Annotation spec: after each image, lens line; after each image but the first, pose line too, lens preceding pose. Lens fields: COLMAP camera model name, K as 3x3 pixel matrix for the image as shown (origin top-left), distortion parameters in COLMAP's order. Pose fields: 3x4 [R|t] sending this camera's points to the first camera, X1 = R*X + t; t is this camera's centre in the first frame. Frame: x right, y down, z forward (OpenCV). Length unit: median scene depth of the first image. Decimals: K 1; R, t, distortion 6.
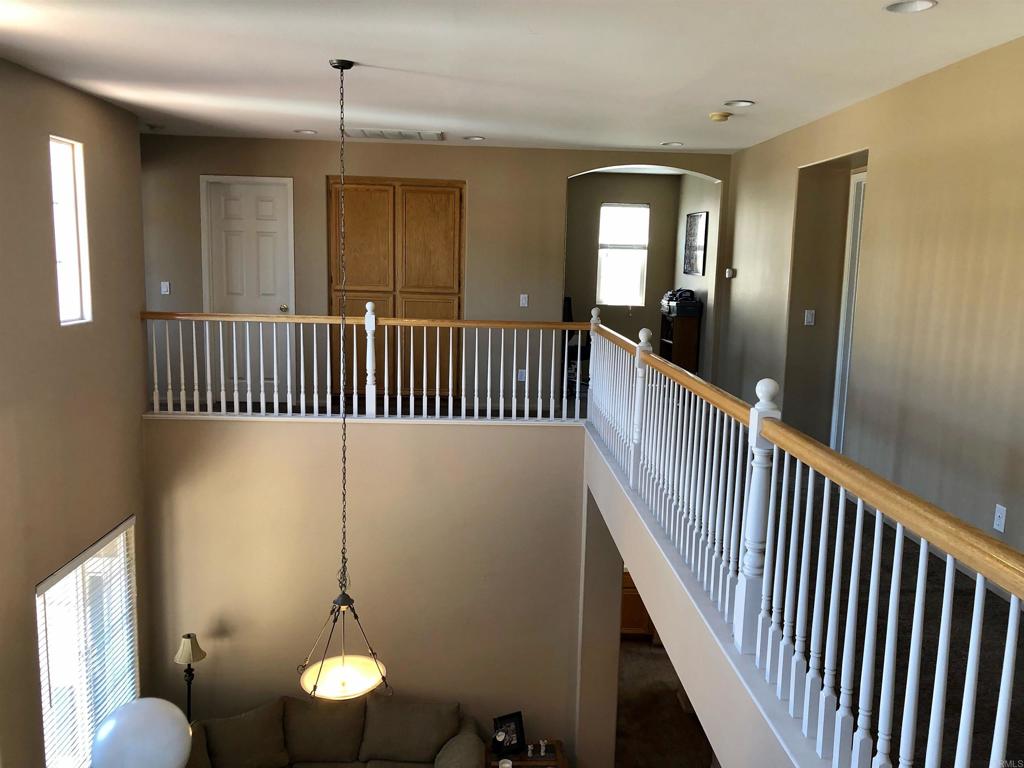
lens RADIAL K [[837.0, 0, 512.0], [0, 837.0, 384.0], [0, 0, 1]] dist [0.239231, -0.662946]
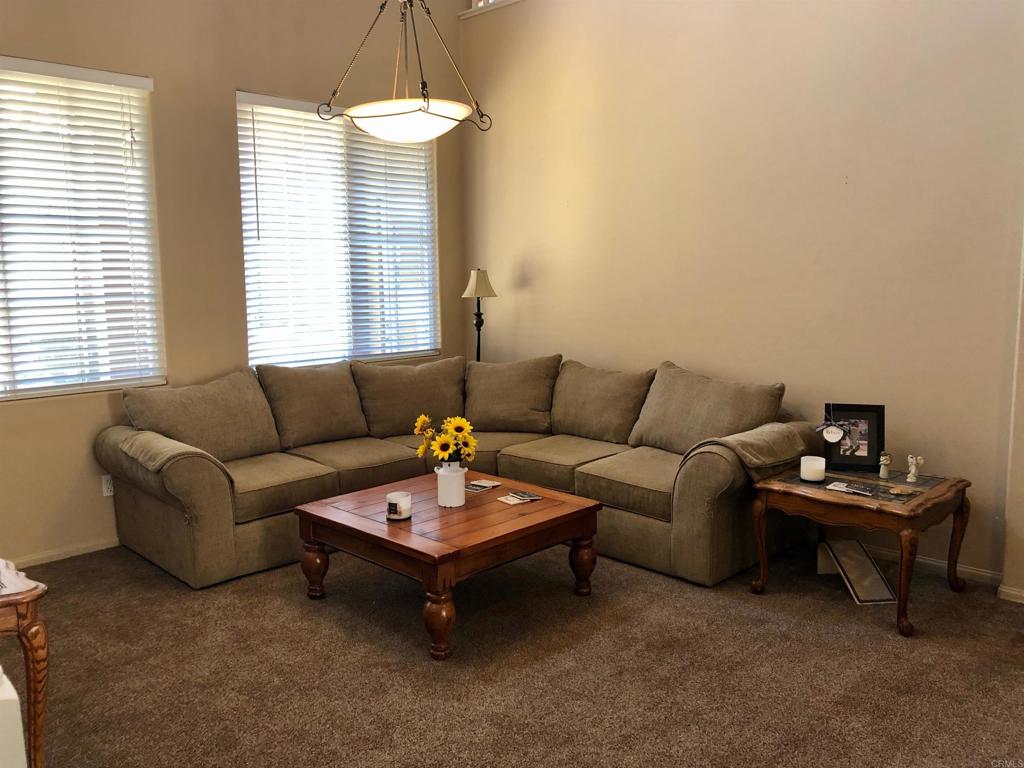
lens RADIAL K [[843.6, 0, 517.6], [0, 843.6, 381.8], [0, 0, 1]] dist [0.098414, -0.107671]
pose [[0.692567, 0.066247, -0.718305, 0.247632], [-0.080033, 0.996683, 0.014755, 0.388397], [0.716900, 0.047270, 0.695572, 0.458786]]
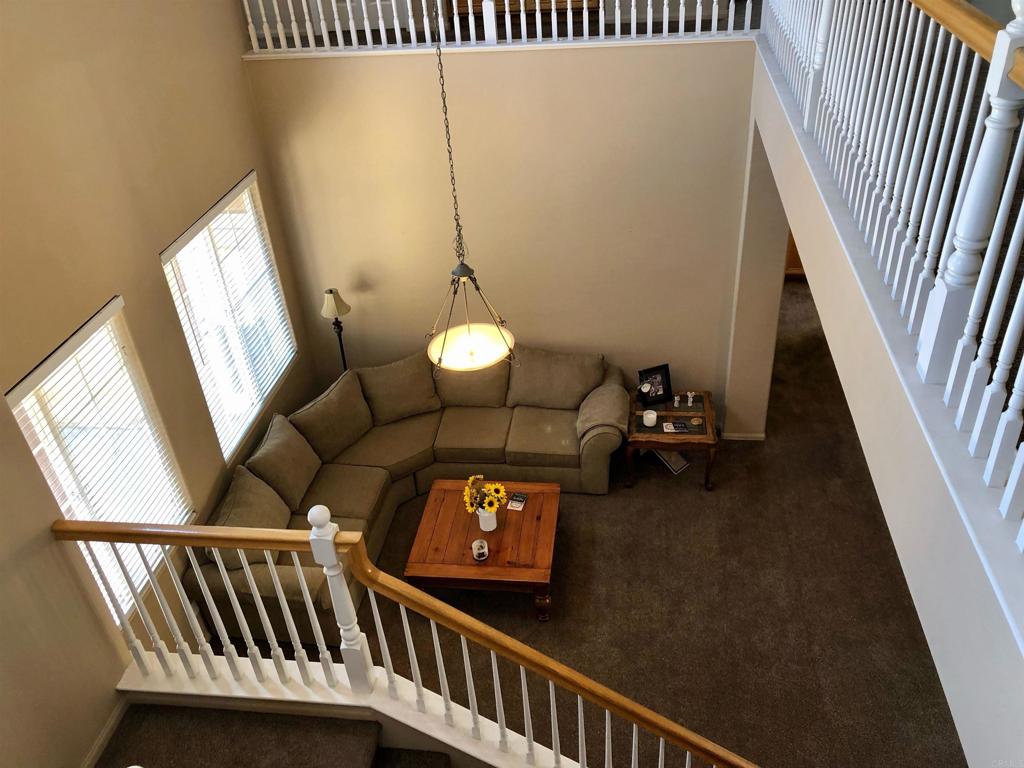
lens RADIAL K [[843.6, 0, 517.6], [0, 843.6, 381.8], [0, 0, 1]] dist [0.098414, -0.107671]
pose [[0.981912, 0.017249, -0.188548, 0.025072], [0.064581, 0.905609, 0.419167, -0.011142], [0.177981, -0.423762, 0.888115, 0.113890]]
